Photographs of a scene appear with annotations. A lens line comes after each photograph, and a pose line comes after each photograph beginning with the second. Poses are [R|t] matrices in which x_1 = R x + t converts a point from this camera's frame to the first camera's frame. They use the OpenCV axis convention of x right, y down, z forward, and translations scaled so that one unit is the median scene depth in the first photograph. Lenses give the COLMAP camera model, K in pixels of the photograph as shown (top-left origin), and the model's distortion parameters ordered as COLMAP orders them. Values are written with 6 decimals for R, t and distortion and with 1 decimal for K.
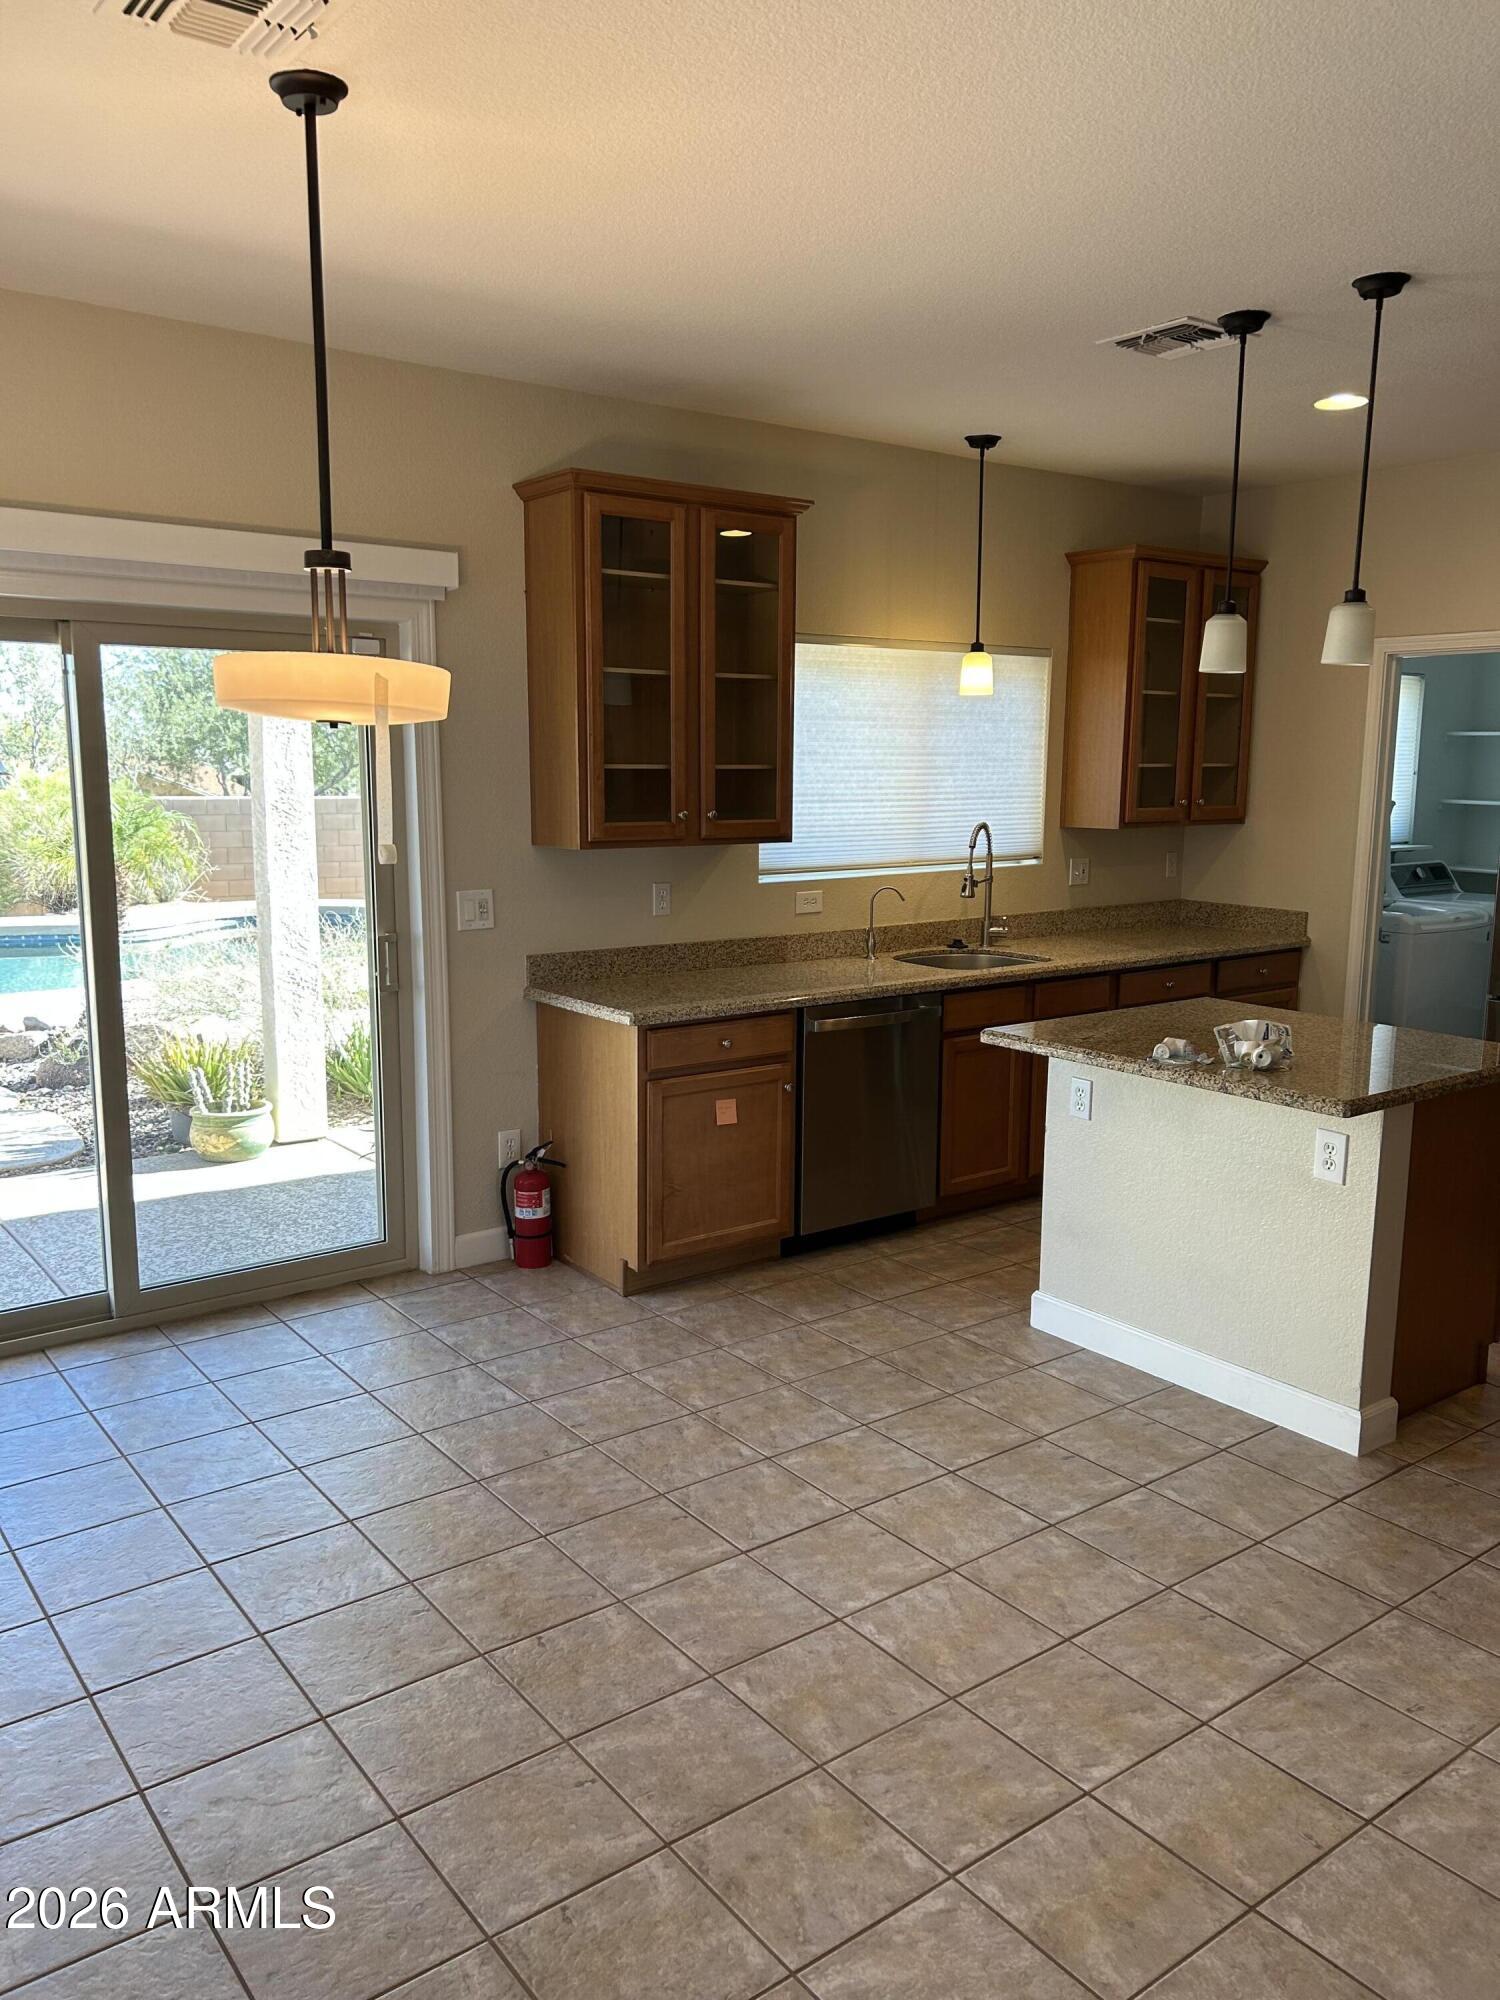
lens RADIAL K [[1520.4, 0, 750.0], [0, 1520.4, 1000.0], [0, 0, 1]] dist [0.002678, -0.001632]
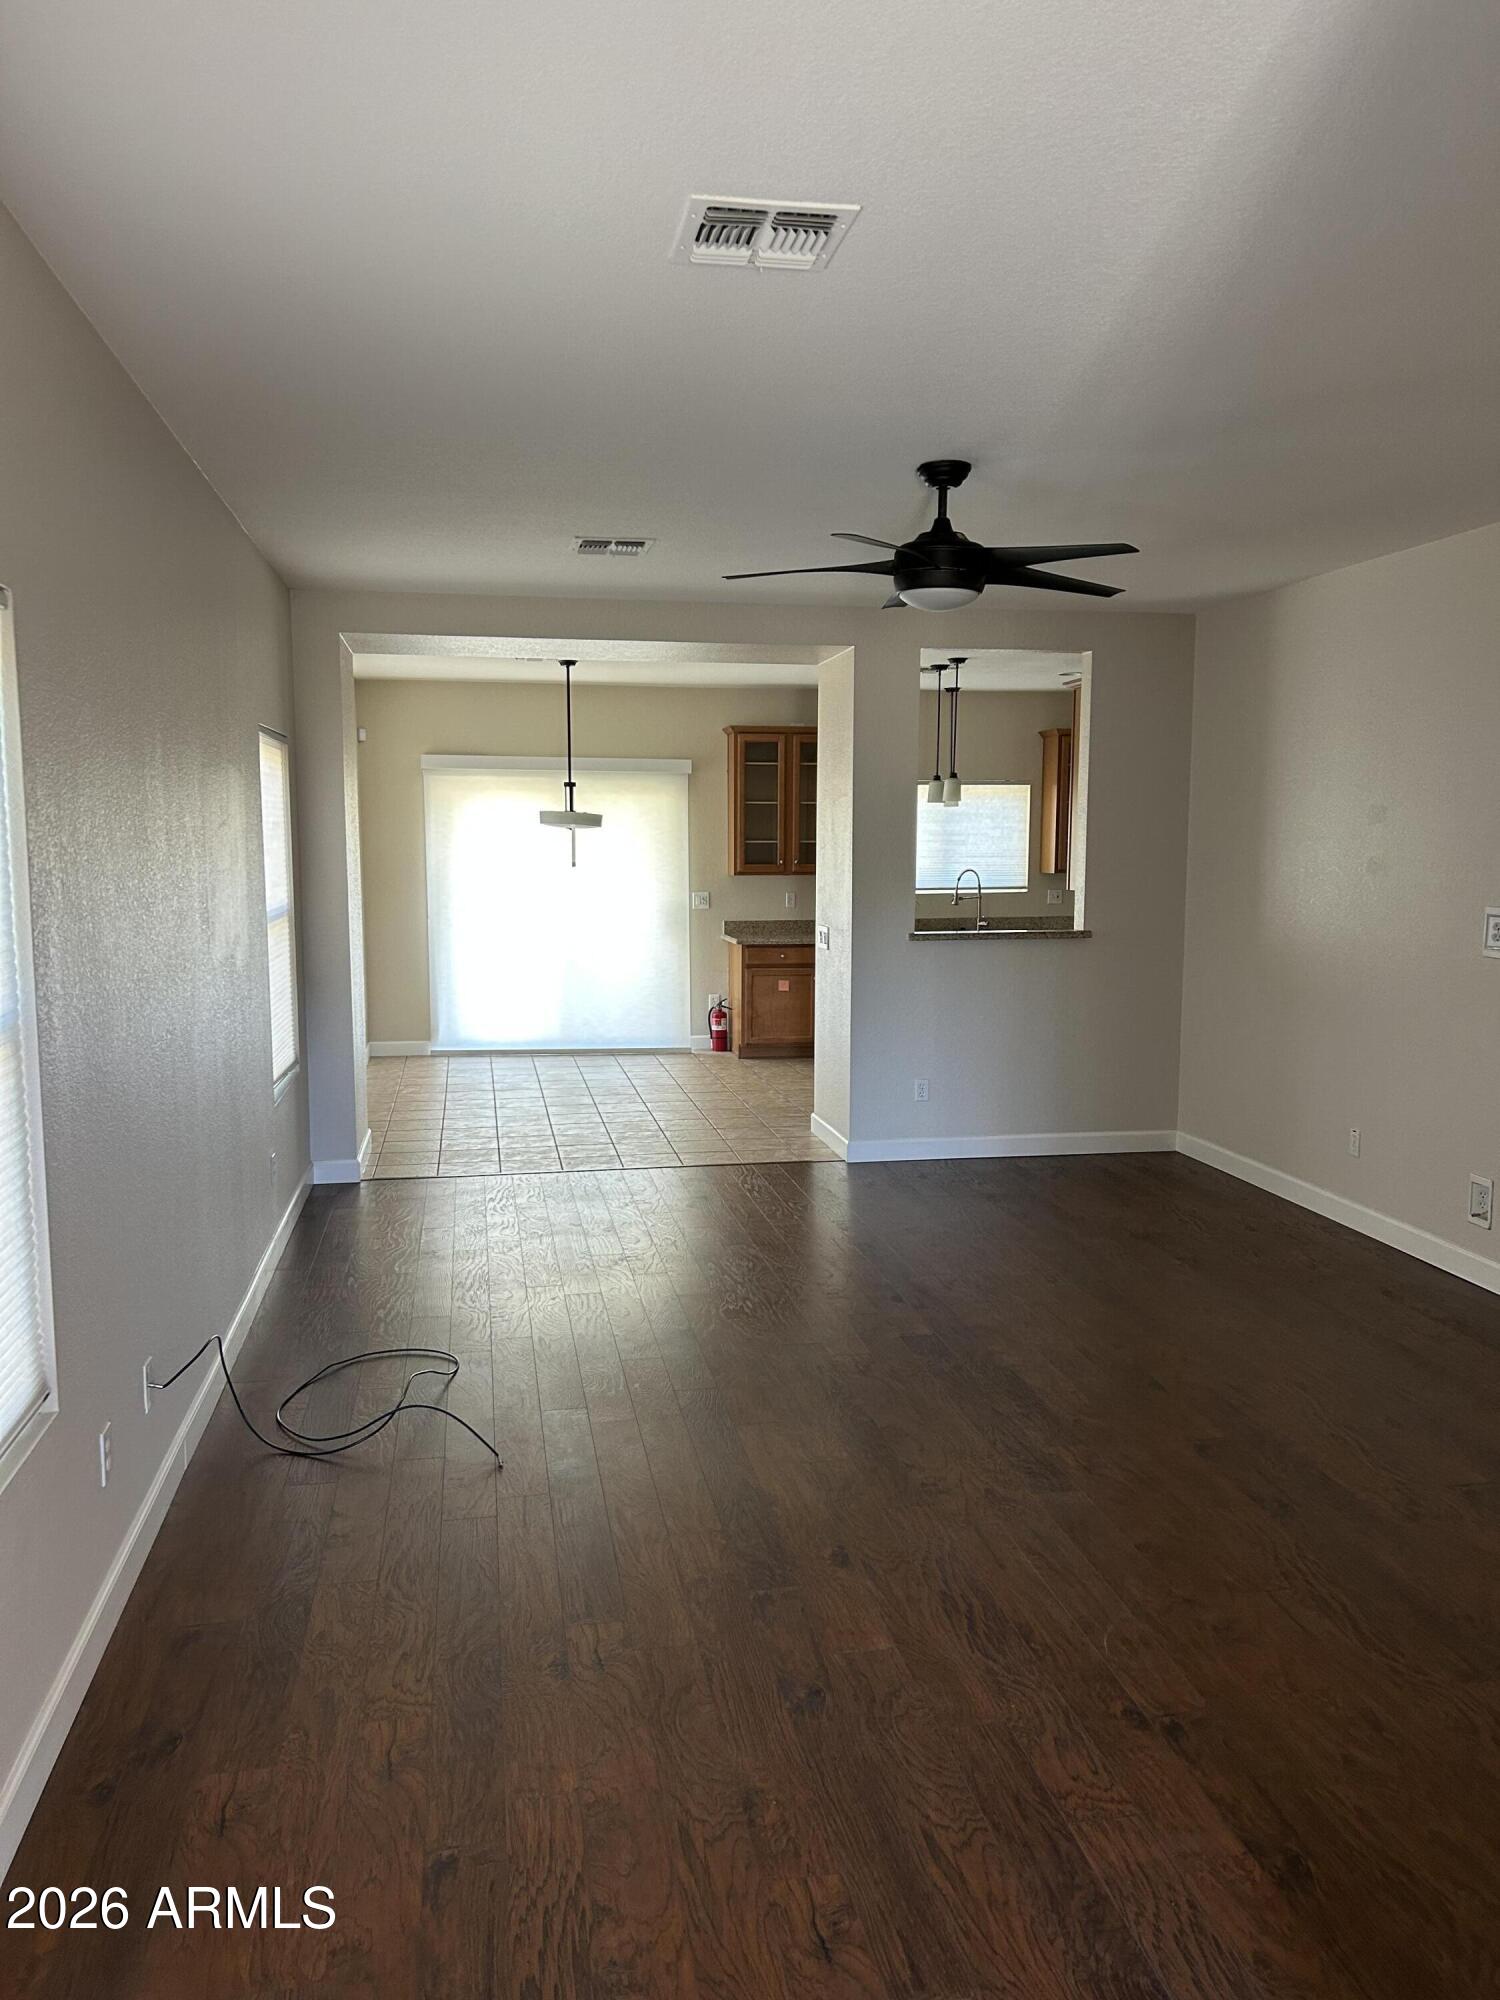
lens RADIAL K [[1520.4, 0, 750.0], [0, 1520.4, 1000.0], [0, 0, 1]] dist [0.002678, -0.001632]
pose [[0.888074, 0.045469, -0.457447, 1.035603], [-0.069180, 0.996983, -0.035206, 0.184806], [0.454466, 0.062912, 0.888540, -1.149392]]
